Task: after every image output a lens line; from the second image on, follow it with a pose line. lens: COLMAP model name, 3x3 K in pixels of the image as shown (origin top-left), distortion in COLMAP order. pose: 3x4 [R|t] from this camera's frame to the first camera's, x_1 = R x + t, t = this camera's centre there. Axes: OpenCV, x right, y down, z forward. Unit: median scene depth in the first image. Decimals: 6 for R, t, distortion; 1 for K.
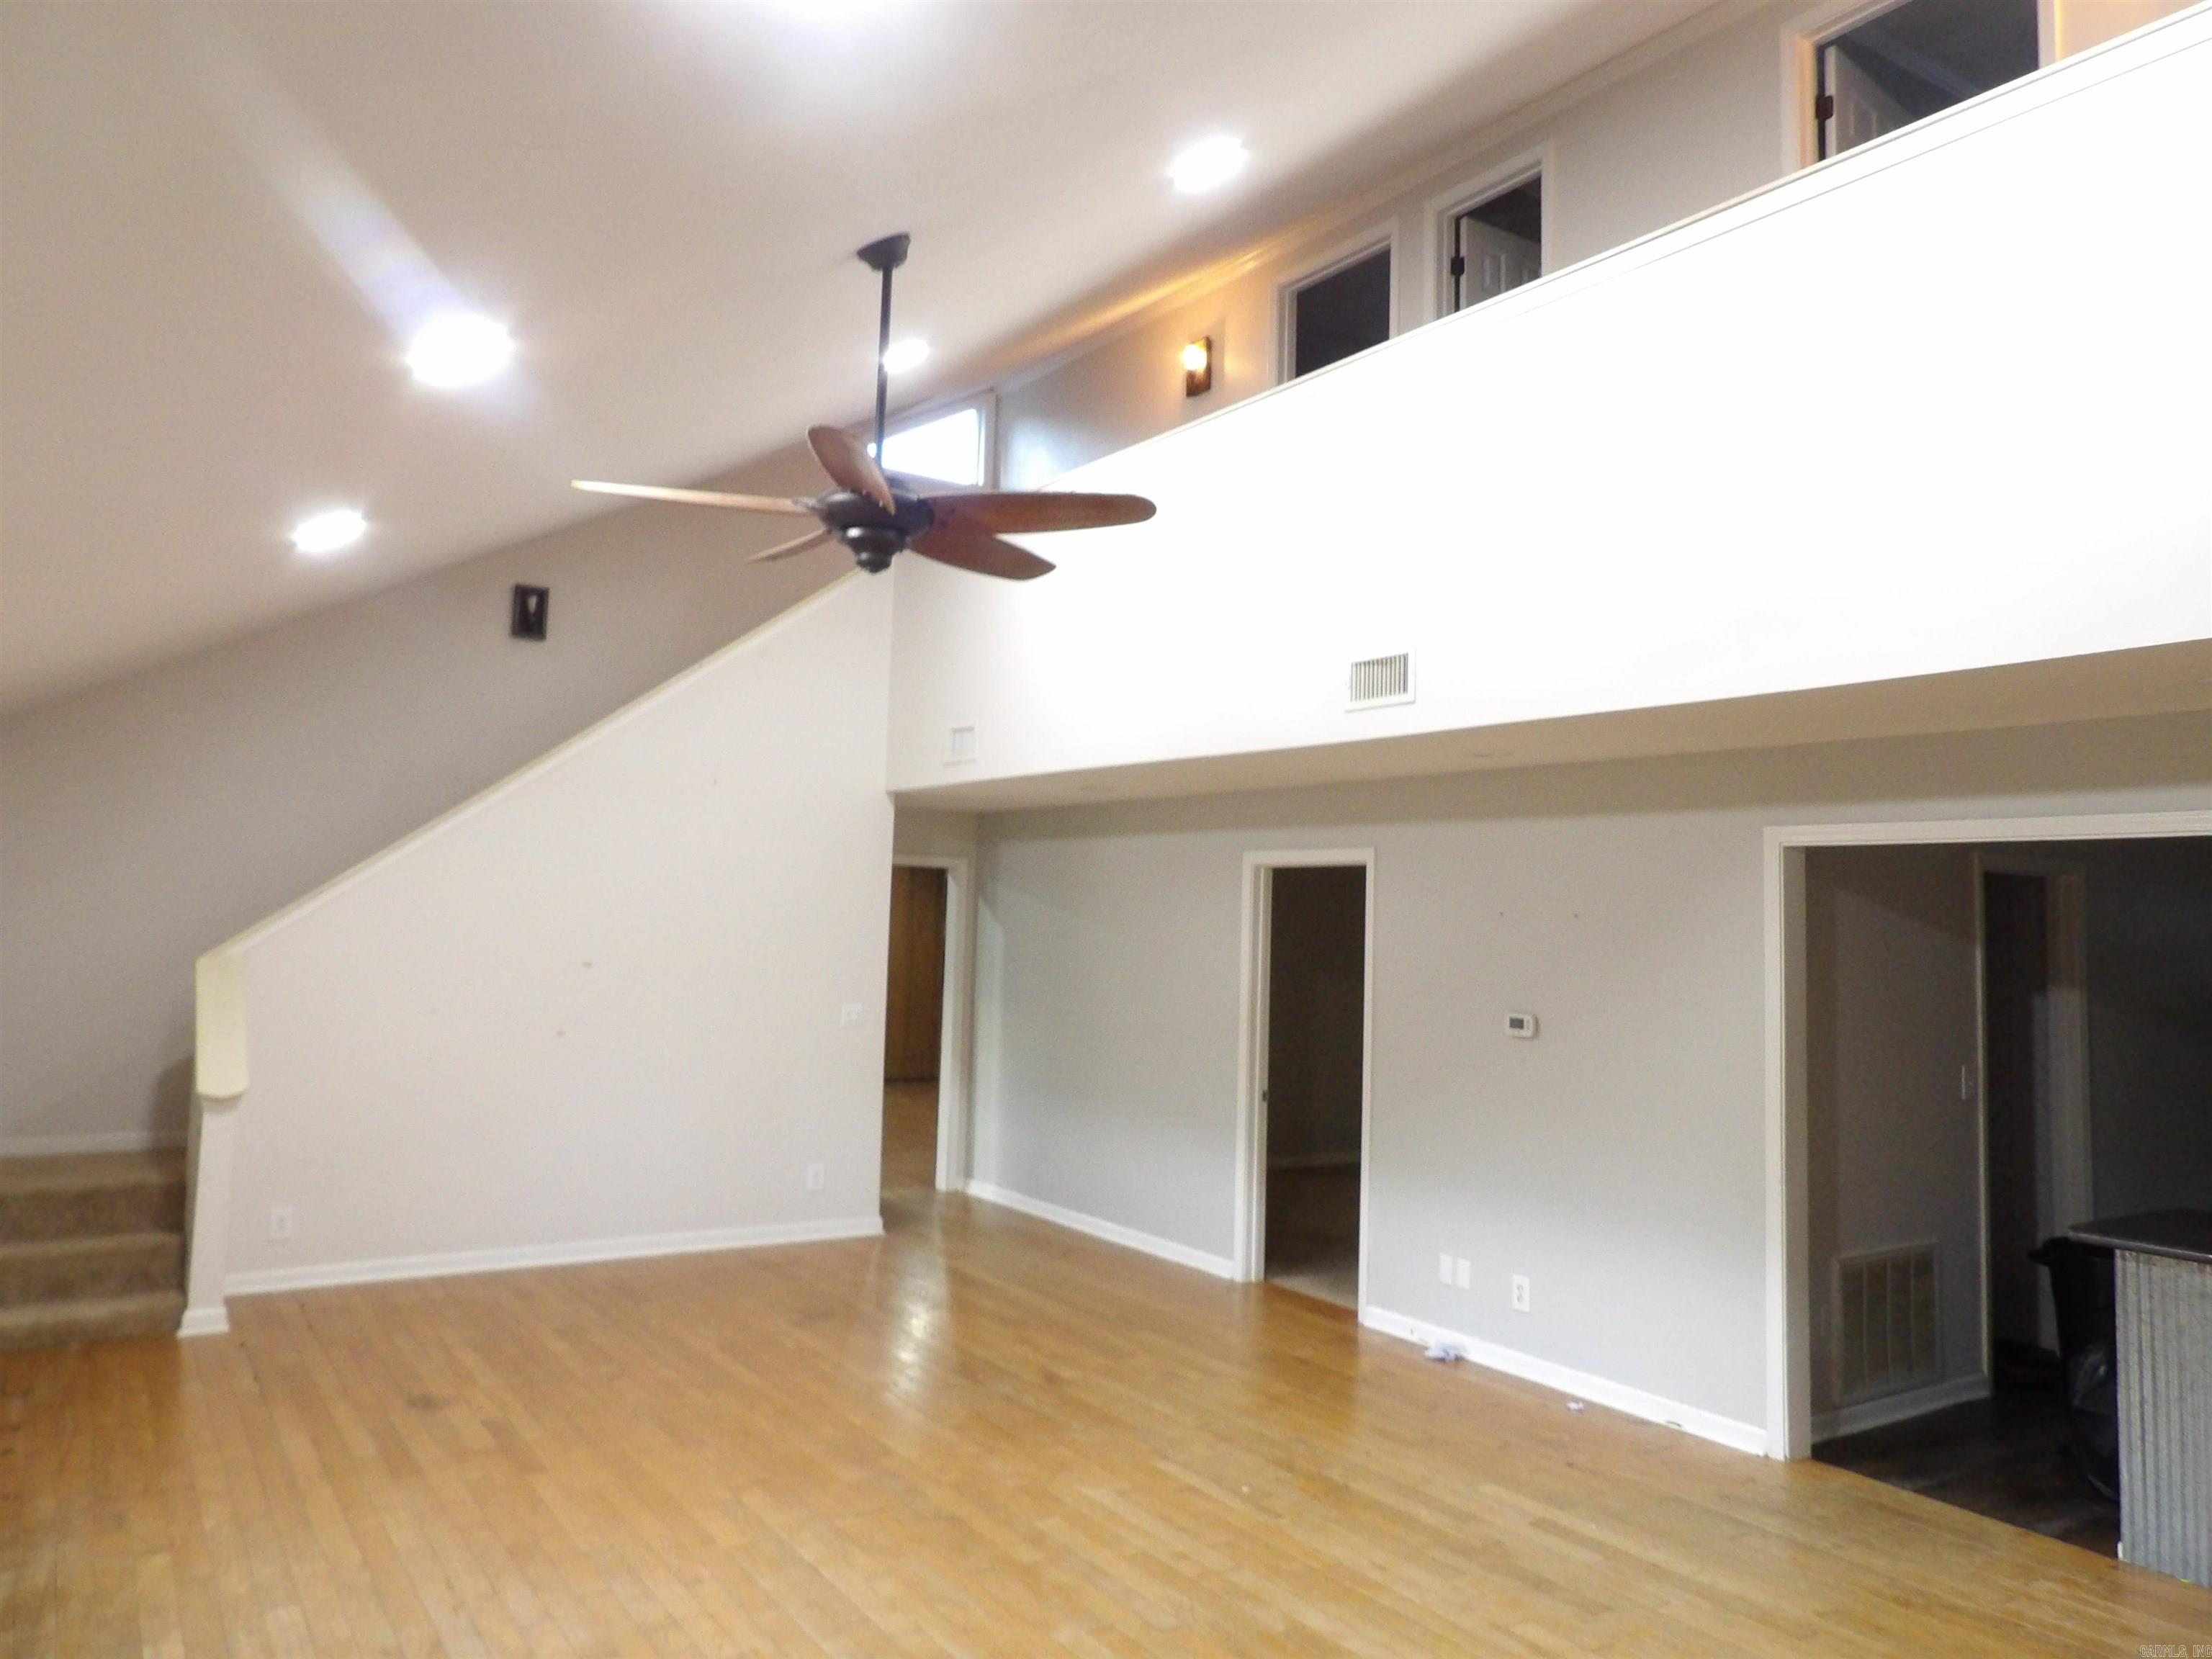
lens RADIAL K [[1577.8, 0, 1115.9], [0, 1577.8, 814.6], [0, 0, 1]] dist [-0.052963, 0.083565]
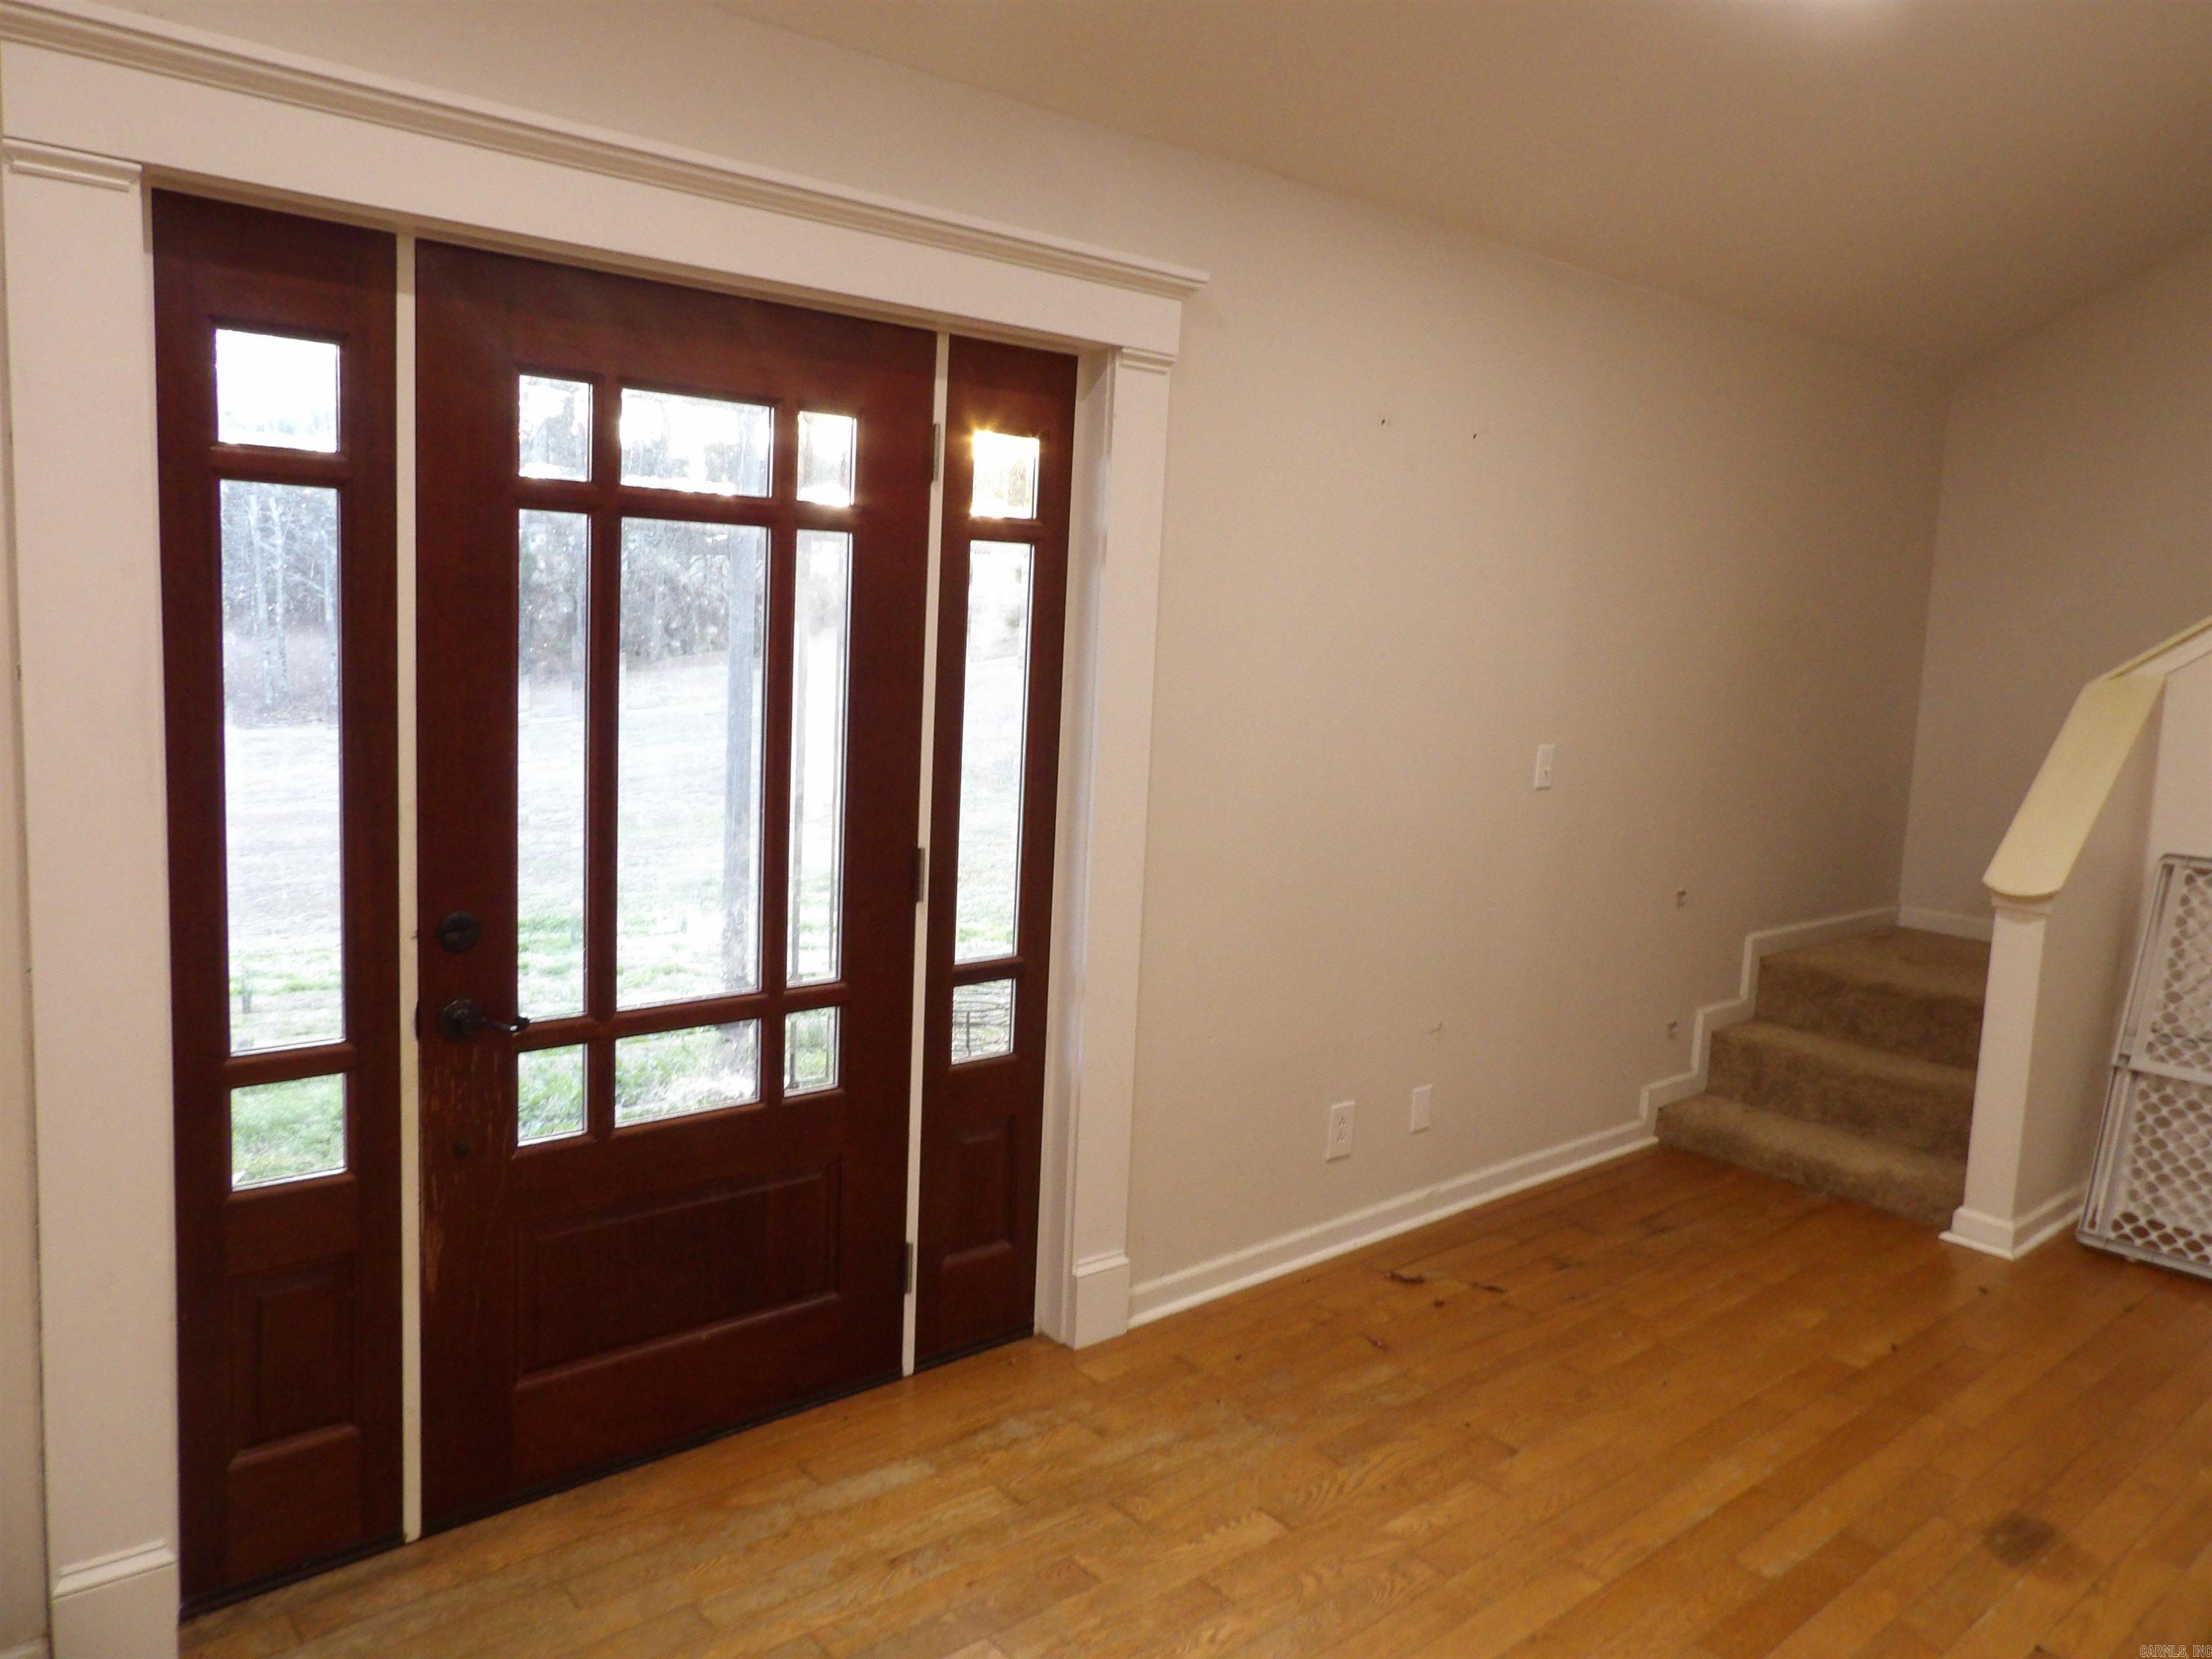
lens RADIAL K [[1577.8, 0, 1115.9], [0, 1577.8, 814.6], [0, 0, 1]] dist [-0.052963, 0.083565]
pose [[0.125736, 0.102652, -0.986739, -0.005038], [0.032995, 0.993649, 0.107575, 0.081946], [0.991515, -0.046084, 0.121550, 0.672061]]
